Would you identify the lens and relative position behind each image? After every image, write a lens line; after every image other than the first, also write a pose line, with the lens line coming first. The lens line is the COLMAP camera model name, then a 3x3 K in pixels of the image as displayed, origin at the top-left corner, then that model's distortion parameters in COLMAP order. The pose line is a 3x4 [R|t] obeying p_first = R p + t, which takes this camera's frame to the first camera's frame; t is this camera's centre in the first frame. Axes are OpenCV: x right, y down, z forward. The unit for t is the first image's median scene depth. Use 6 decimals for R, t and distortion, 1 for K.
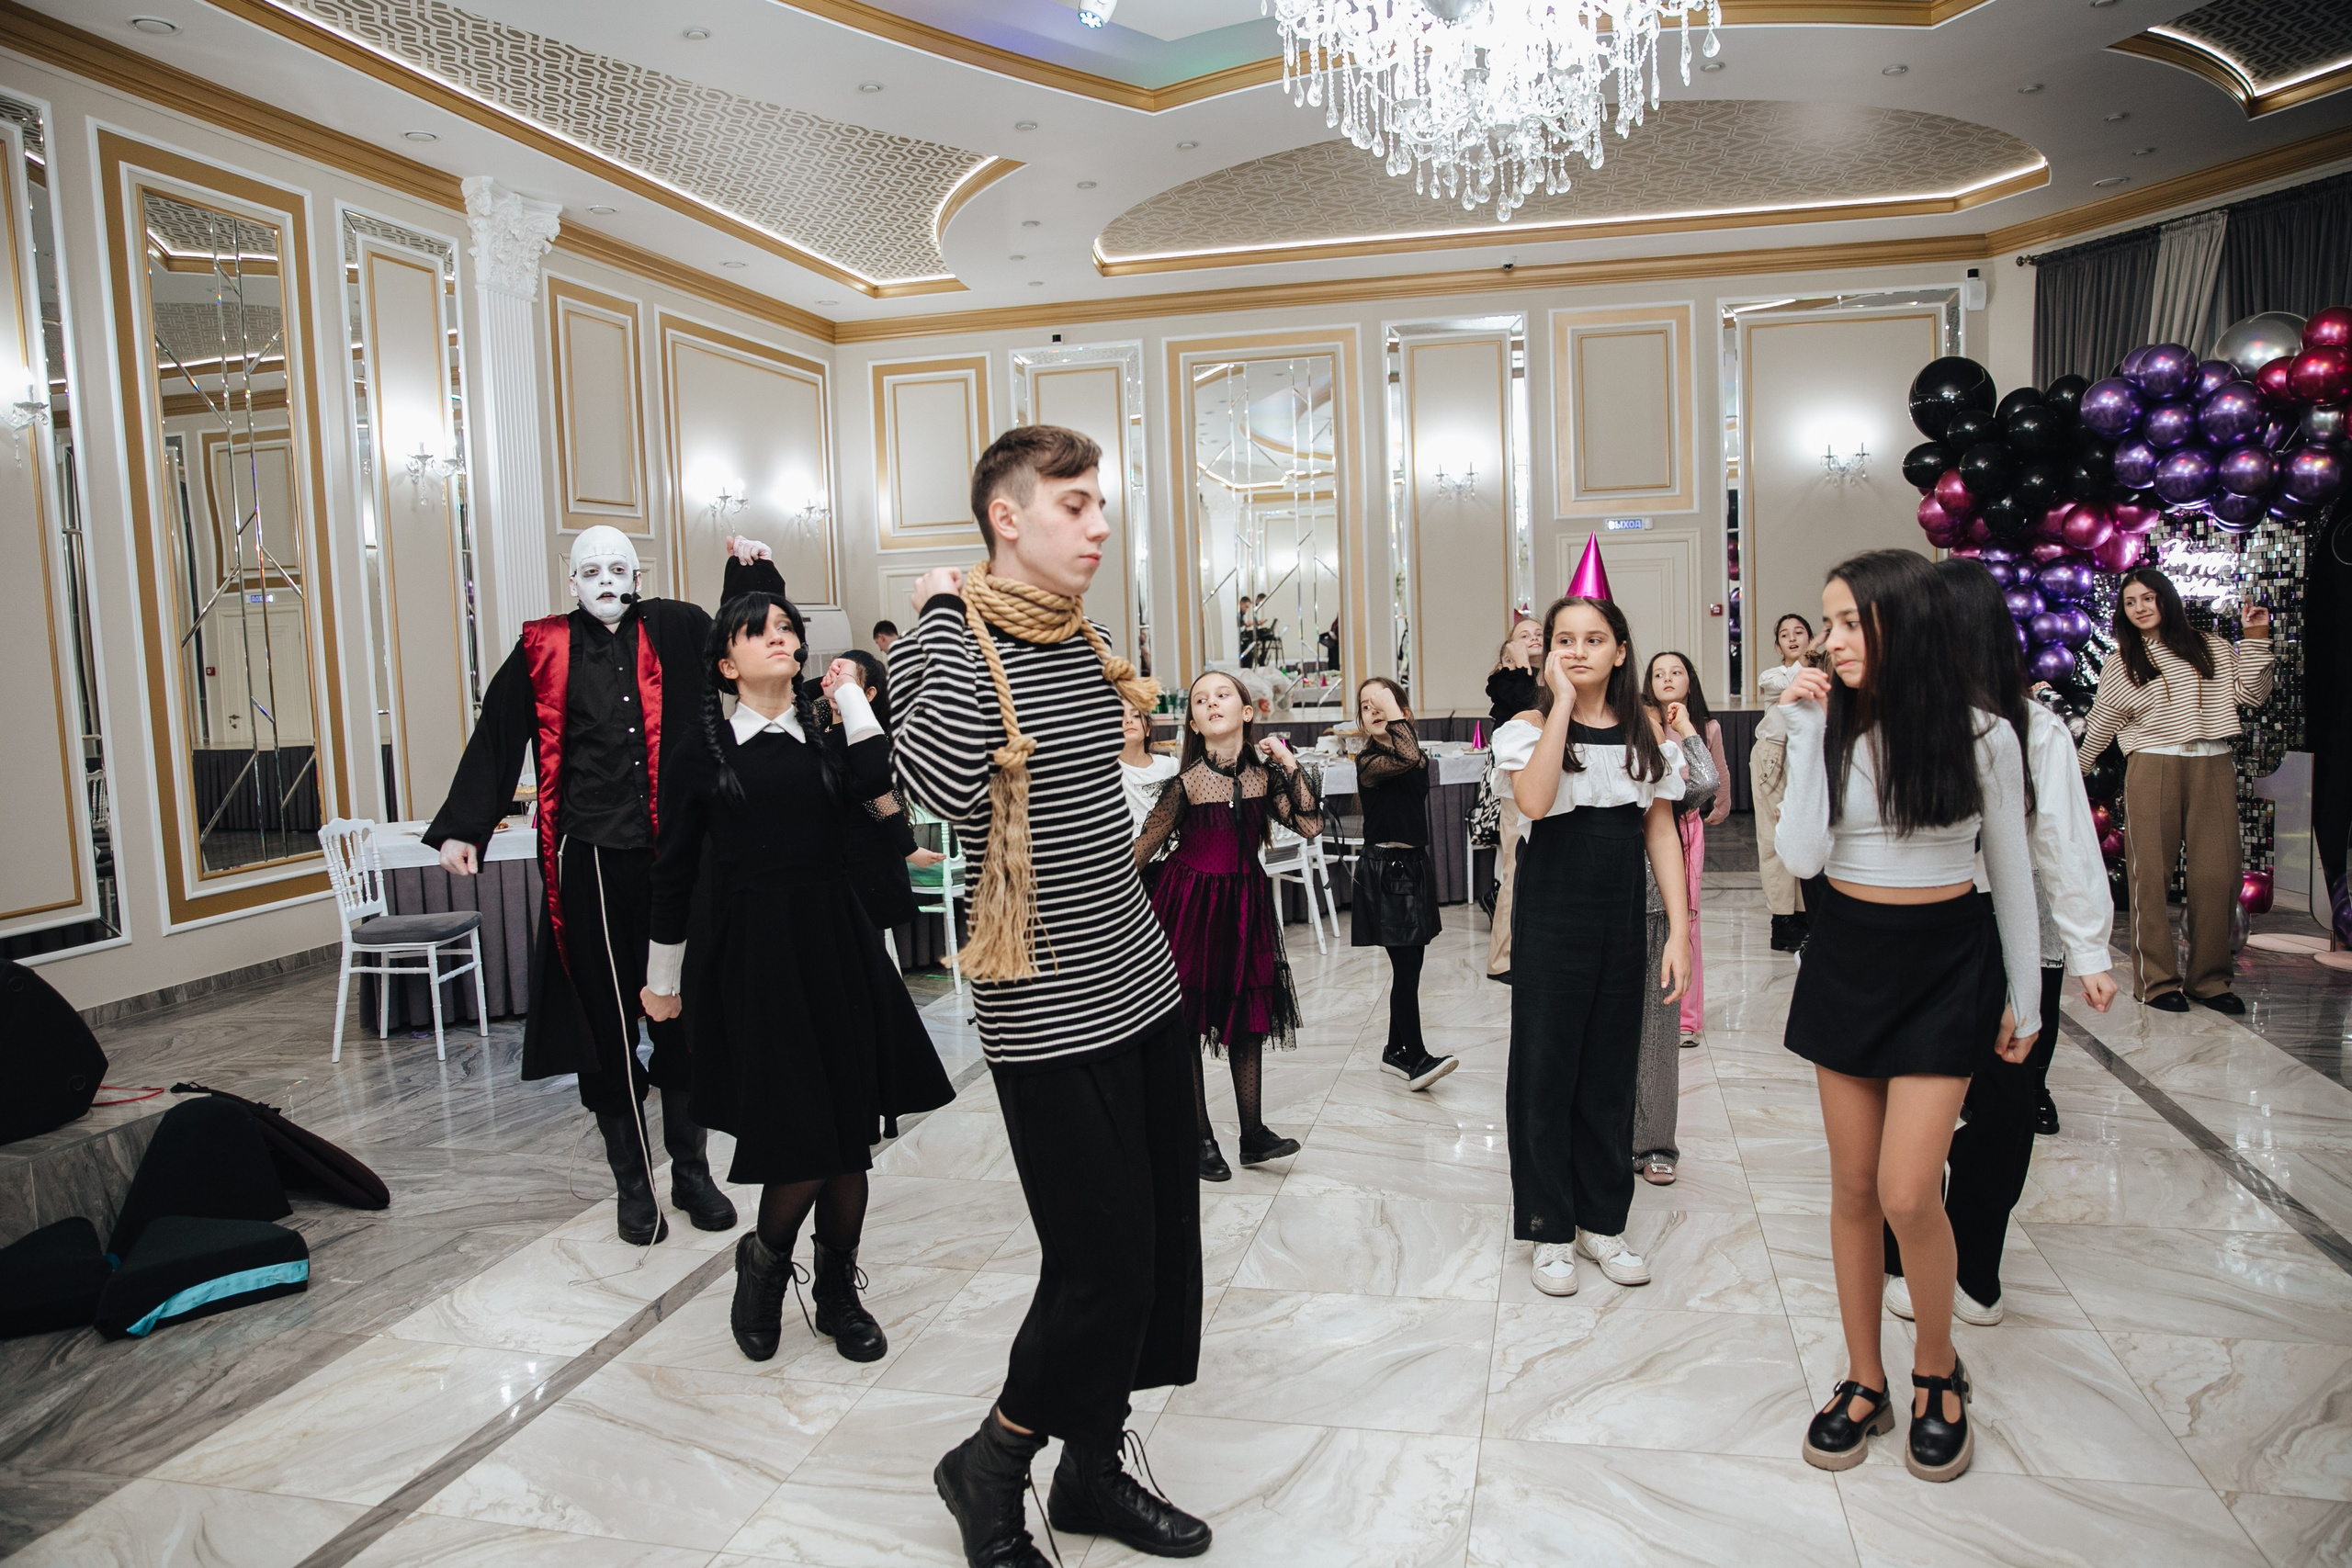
lens RADIAL K [[1667.6, 0, 1176.0], [0, 1667.6, 784.0], [0, 0, 1]] dist [-0.097048, 0.093701]
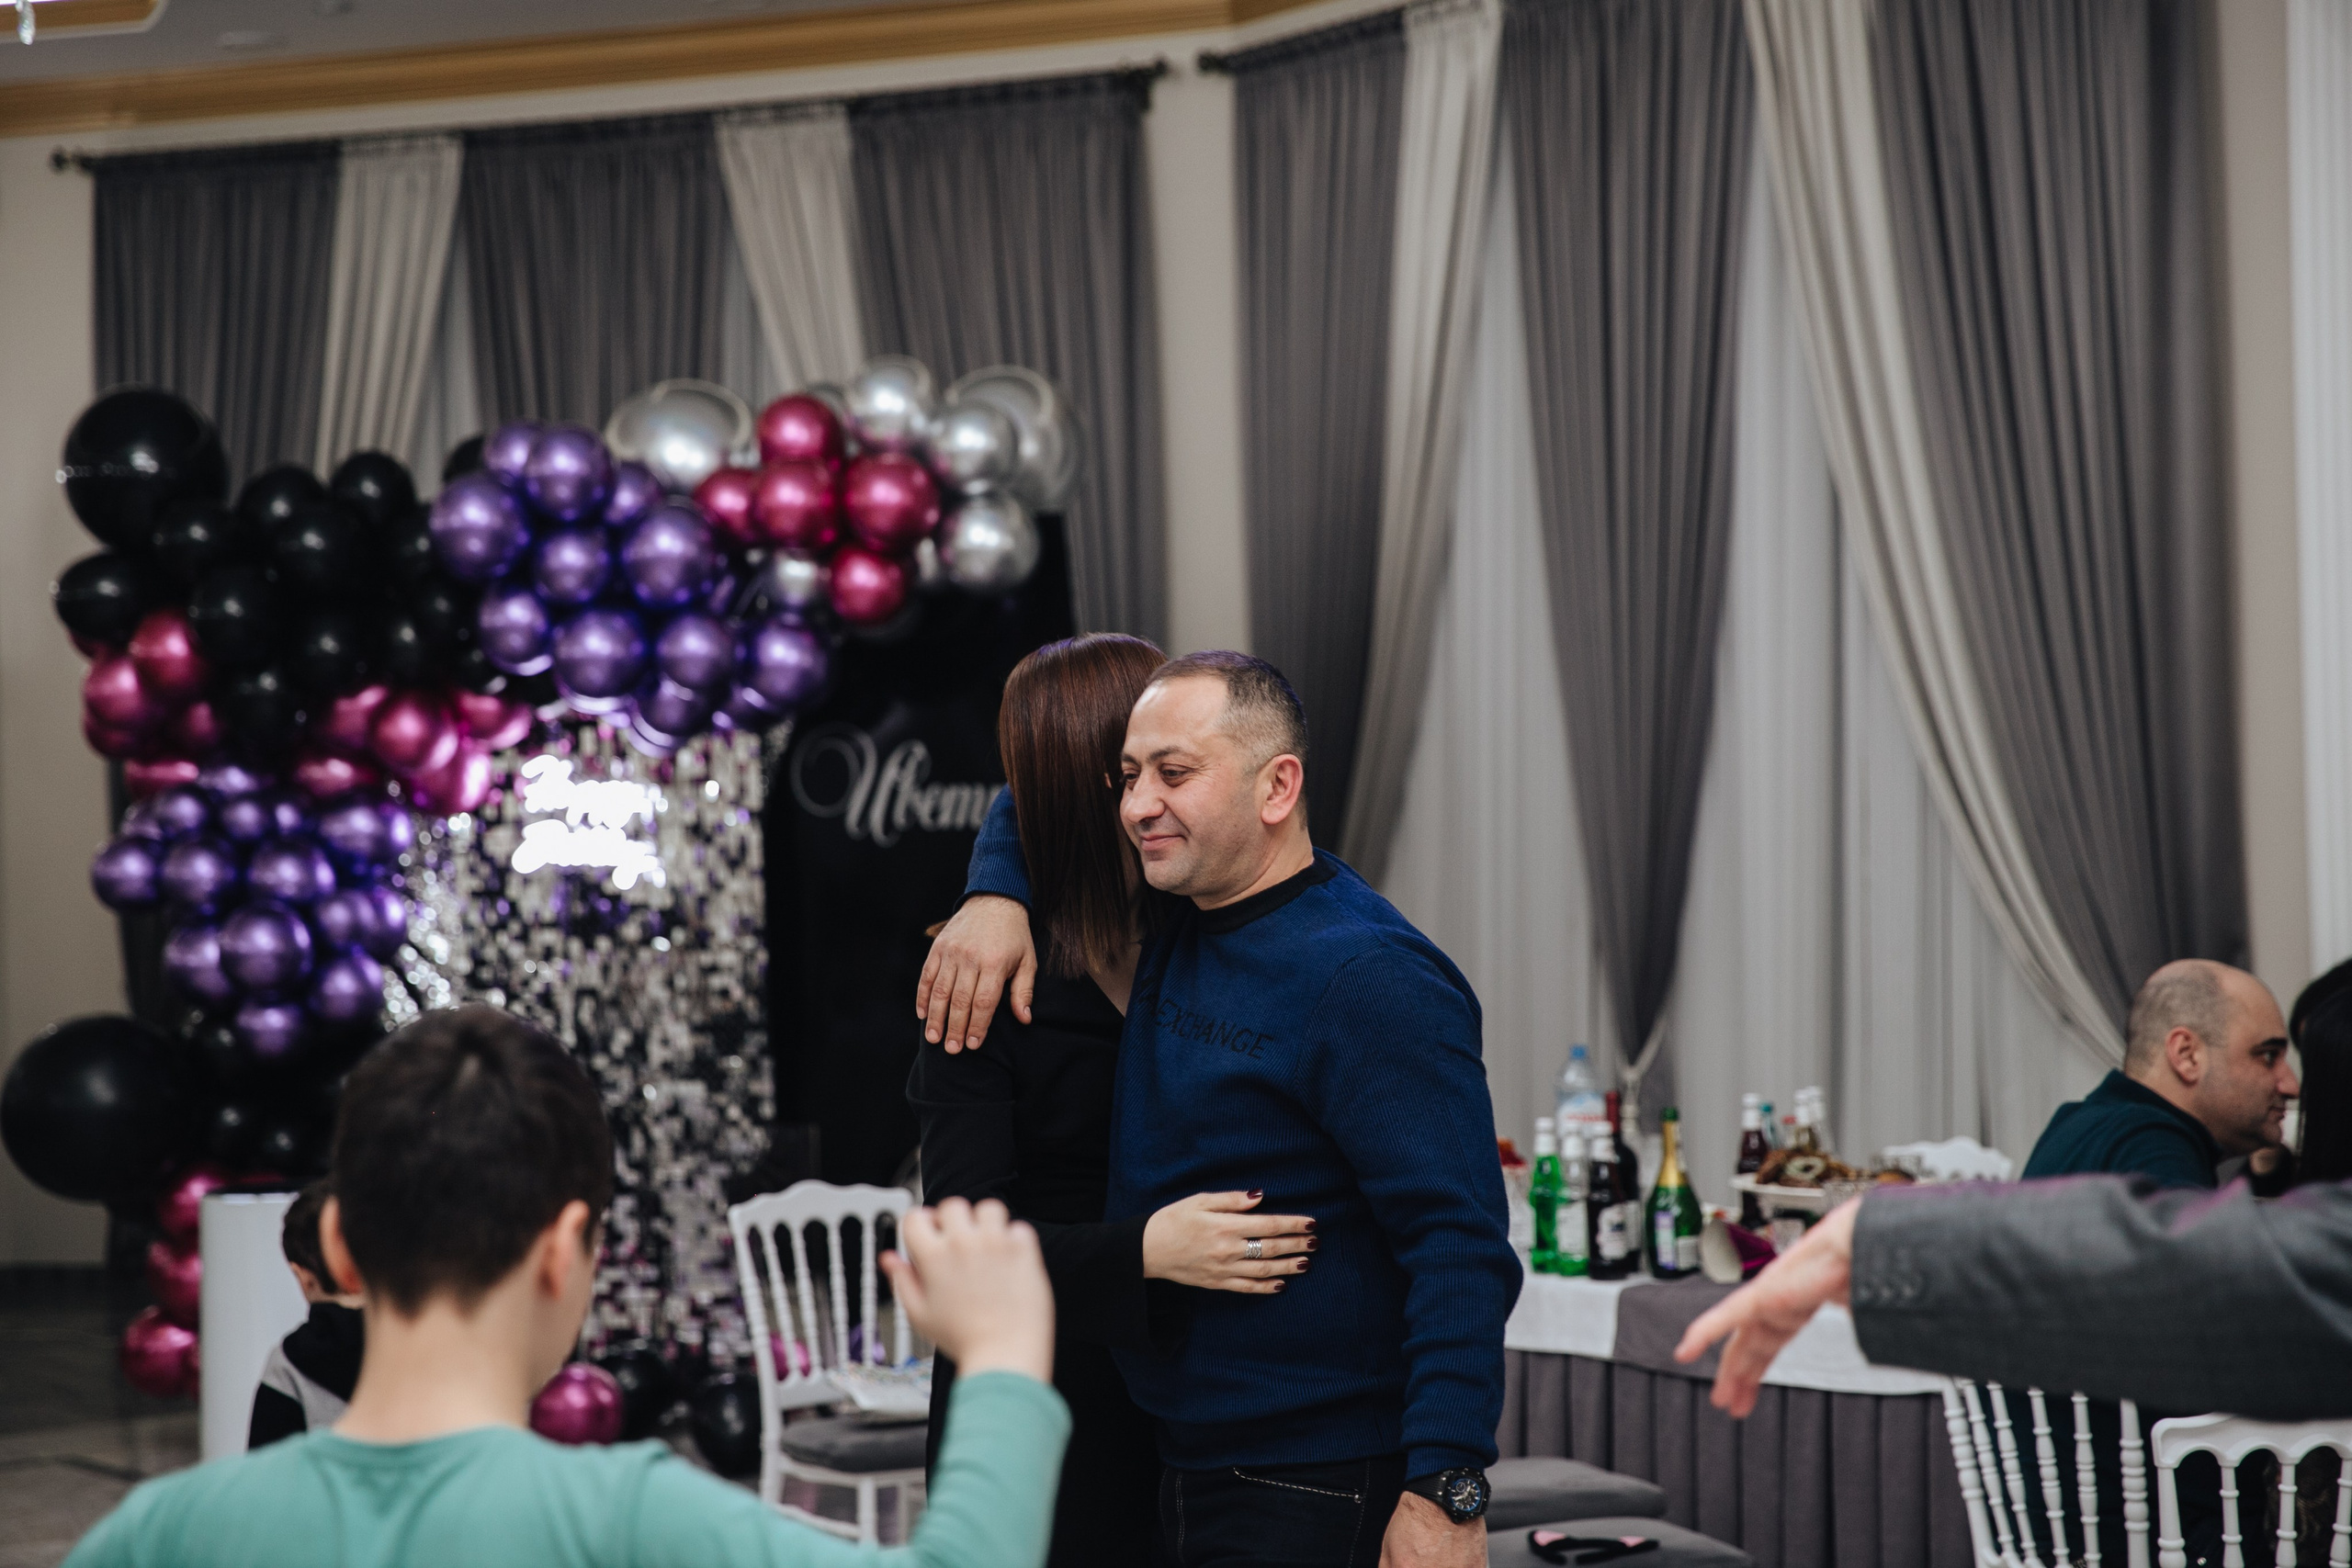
lens RADIAL K [[4595.9, 0, 1176.0], [0, 4595.9, 784.0], [0, 0, 1]] dist [0.271072, 0.231039]
pose [[0.681404, 0.031852, 0.731214, -0.389226], [0.062961, 0.992798, -0.101919, 0.031181], [-0.729195, 0.115486, 0.674491, -0.216572]]
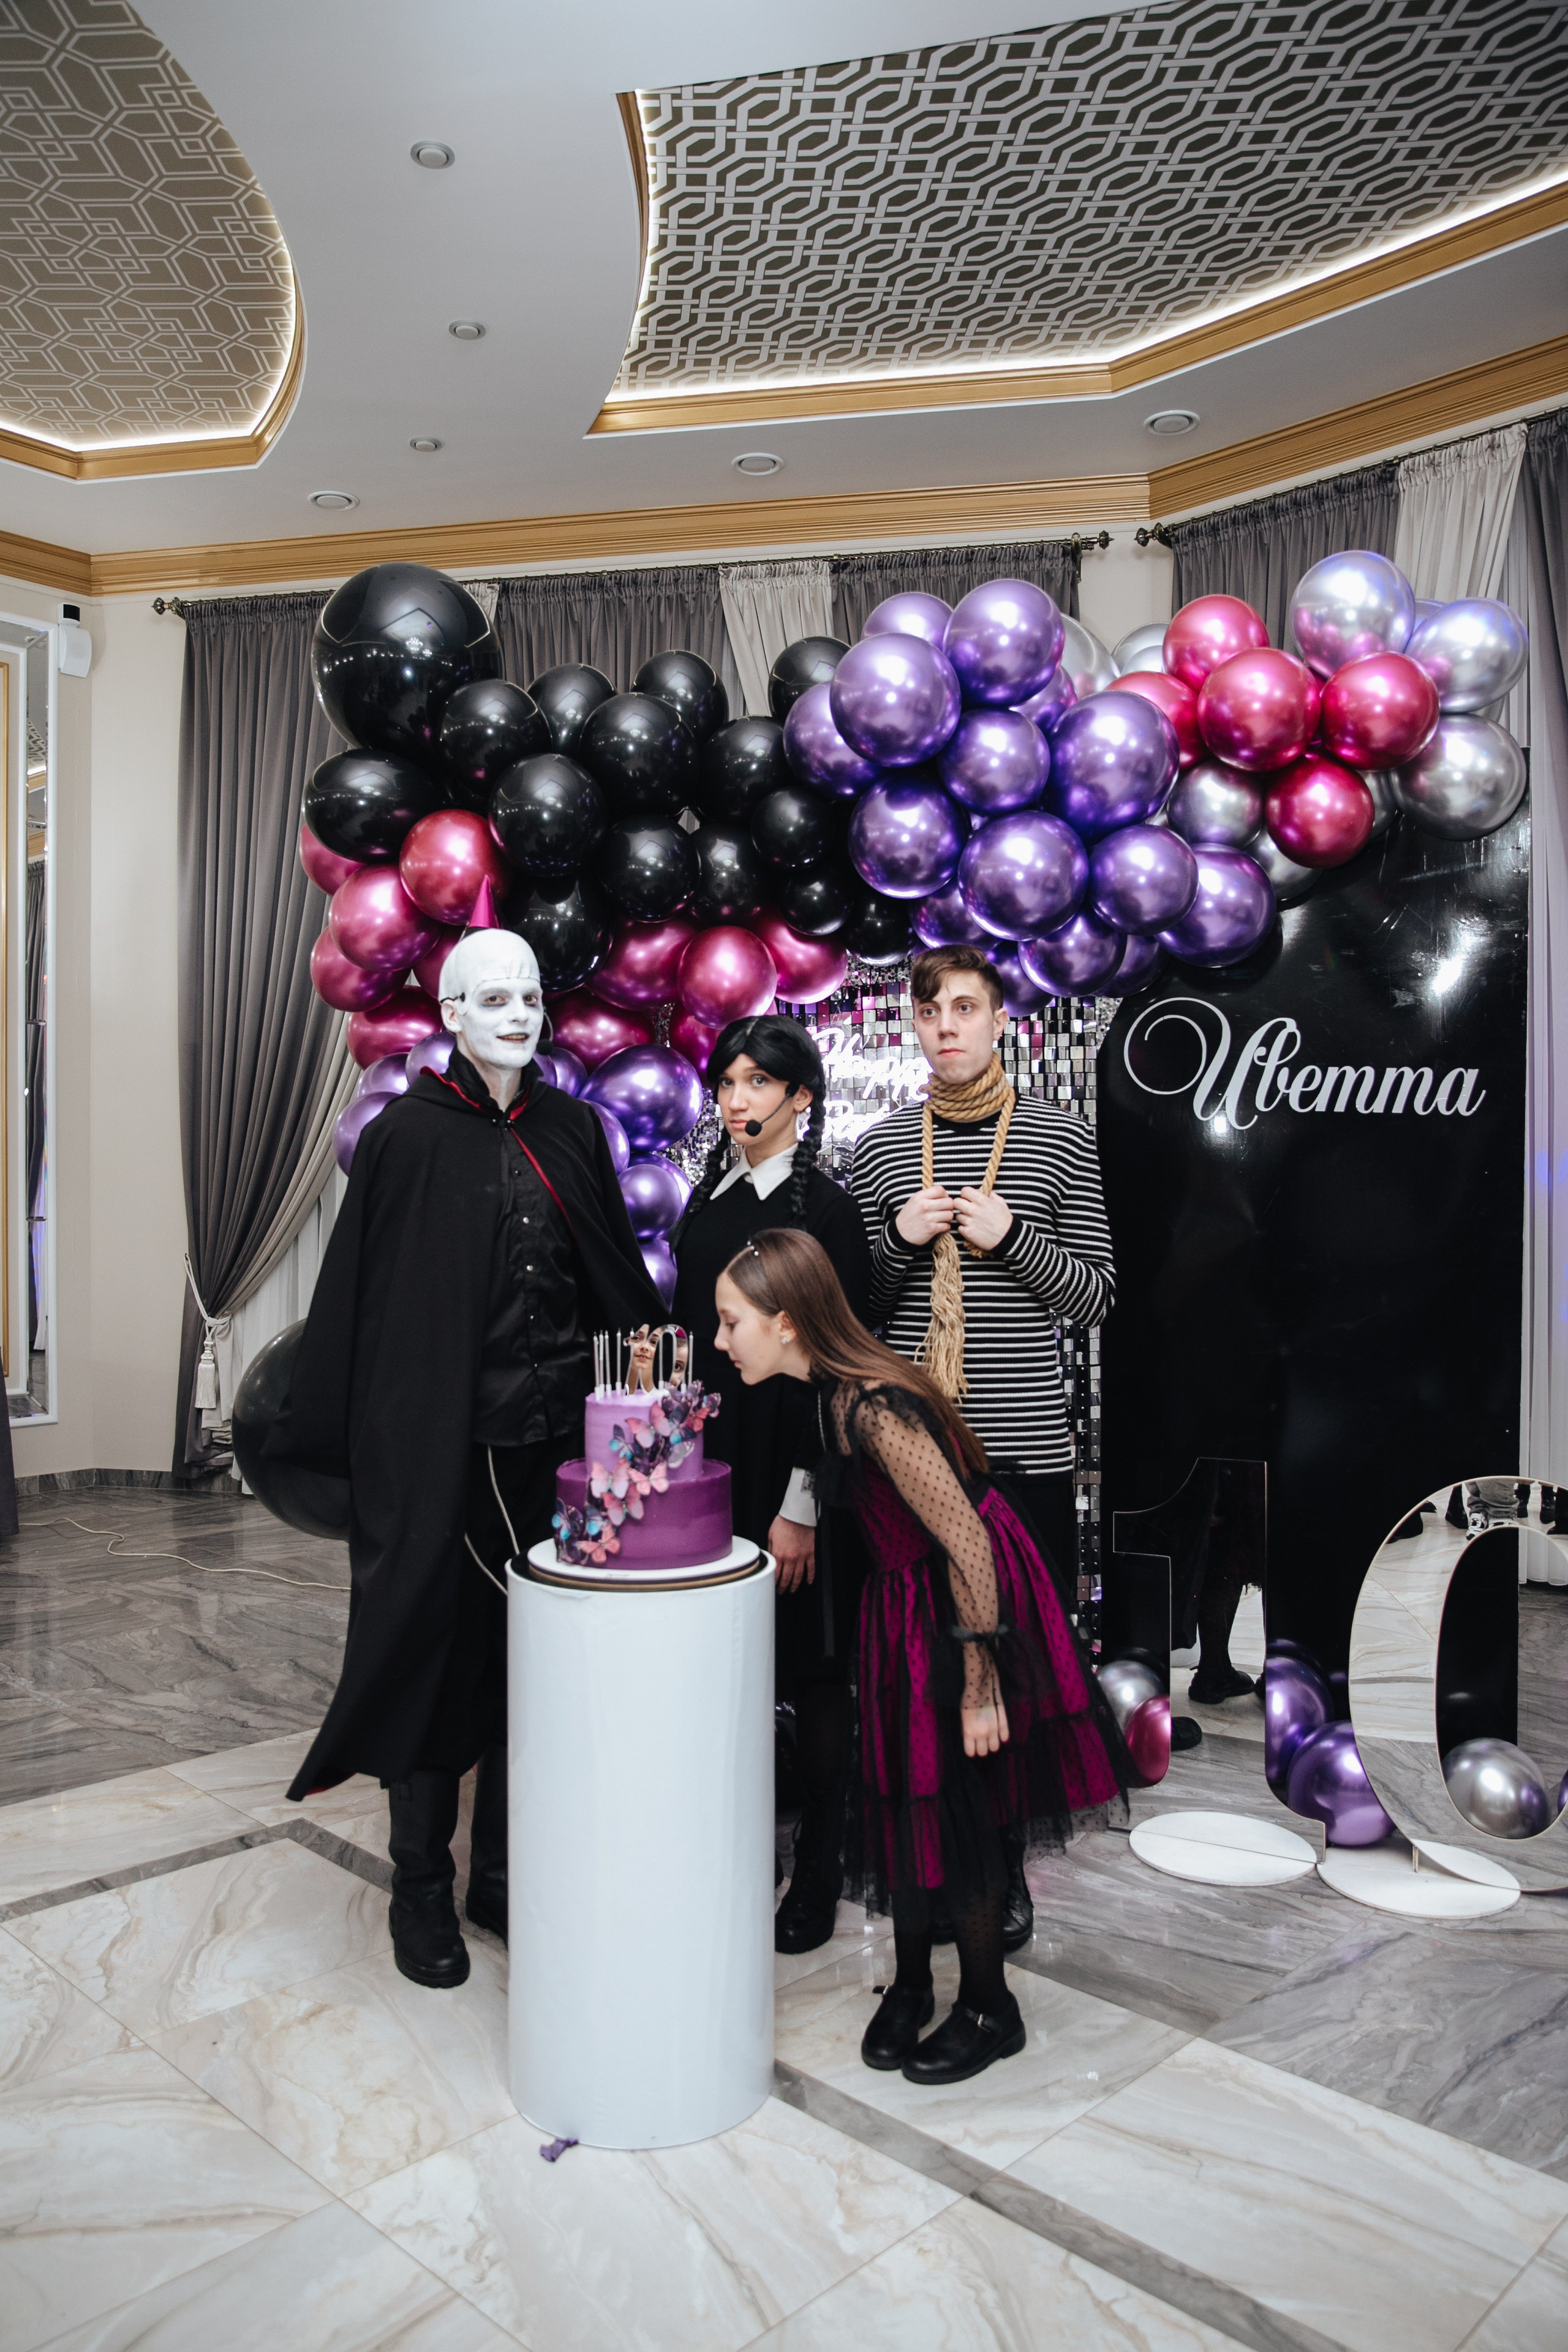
lens RADIAL K [[1785.1, 0, 784.0], [0, 1785.1, 1176.0], [0, 0, 1]] dist [-0.090433, 0.114154]
pose [[0.529625, 0.050149, 0.846748, 0.149516], [0.055414, 0.994073, -0.093534, -0.055971], [-0.846420, 0.096459, 0.523707, 0.729882]]
